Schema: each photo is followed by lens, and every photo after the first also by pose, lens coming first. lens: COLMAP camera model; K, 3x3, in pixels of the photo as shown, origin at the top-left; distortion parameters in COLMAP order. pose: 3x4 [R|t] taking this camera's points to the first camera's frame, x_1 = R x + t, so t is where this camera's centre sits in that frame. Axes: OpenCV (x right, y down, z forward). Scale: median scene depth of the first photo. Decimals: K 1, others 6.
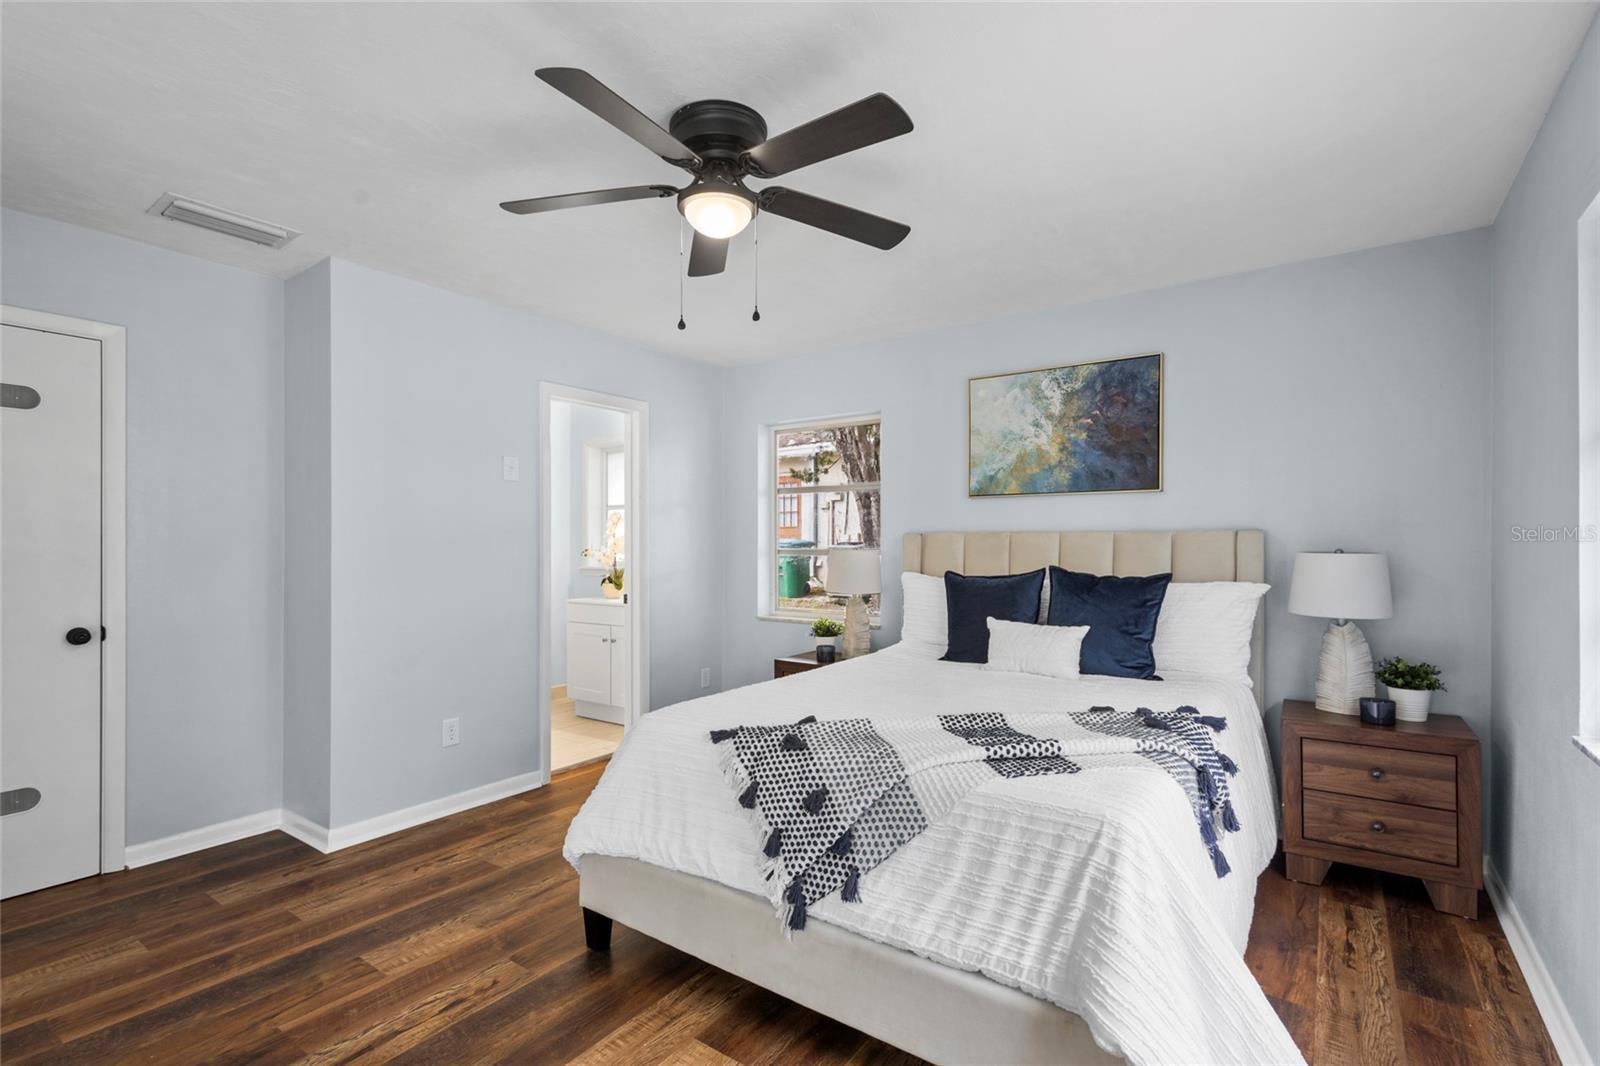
lens RADIAL K [[738.3, 0, 799.9], [0, 738.3, 544.0], [0, 0, 1]] dist [0.008711, -0.000683]
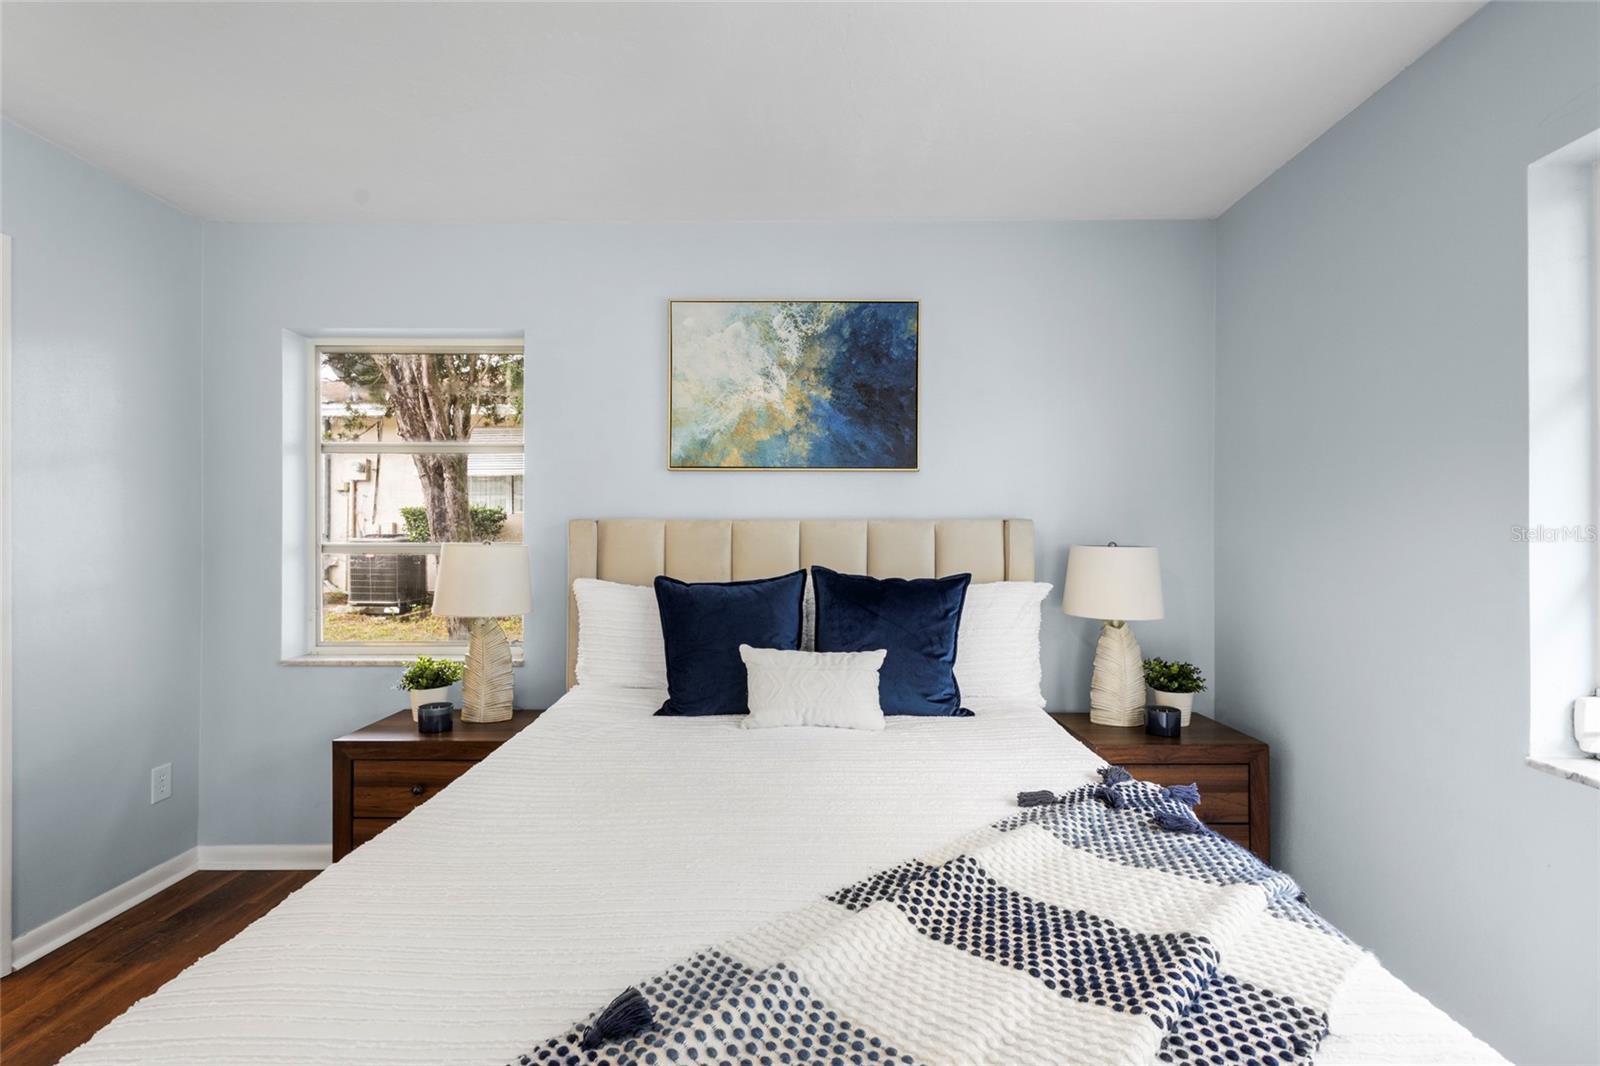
lens RADIAL K [[740.5, 0, 798.3], [0, 740.5, 535.4], [0, 0, 1]] dist [0.009298, 0.000270]
pose [[0.820327, 0.002539, 0.571889, -0.082669], [-0.001422, 0.999996, -0.002399, 0.001328], [-0.571893, 0.001155, 0.820327, 0.404077]]
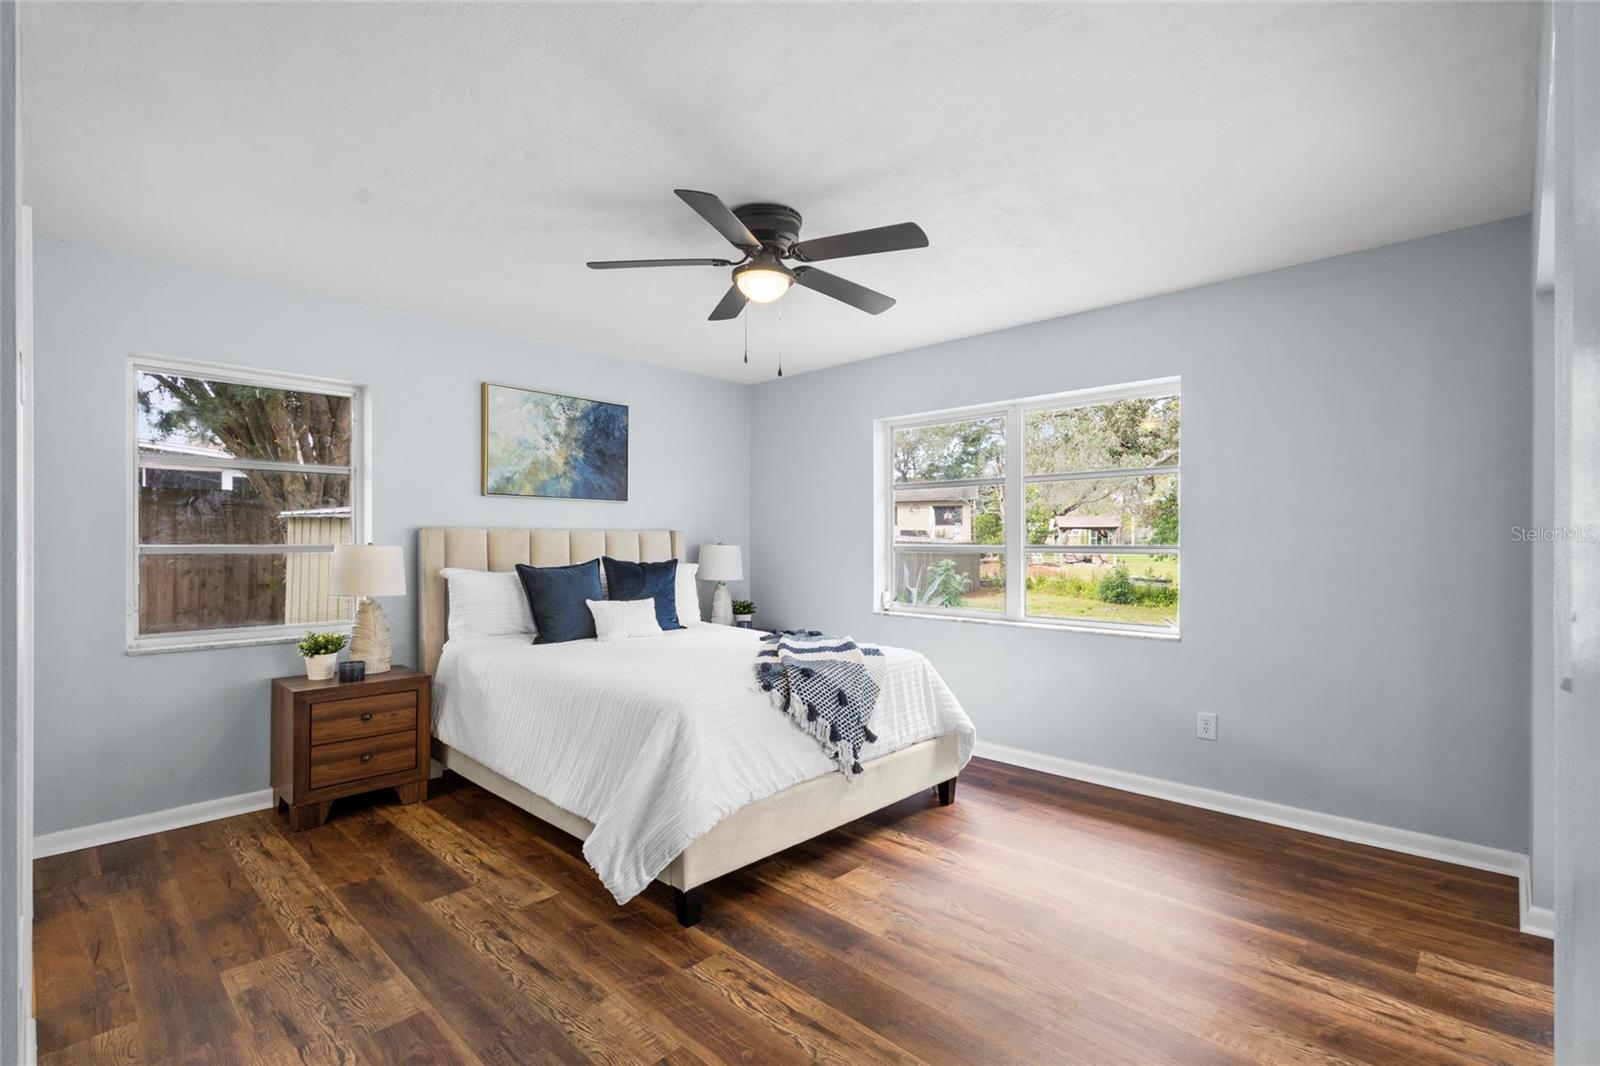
lens RADIAL K [[740.5, 0, 798.3], [0, 740.5, 535.4], [0, 0, 1]] dist [0.009298, 0.000270]
pose [[0.144695, 0.009249, 0.989433, -0.858749], [-0.000747, 0.999957, -0.009238, 0.004538], [-0.989476, 0.000597, 0.144696, 0.463342]]
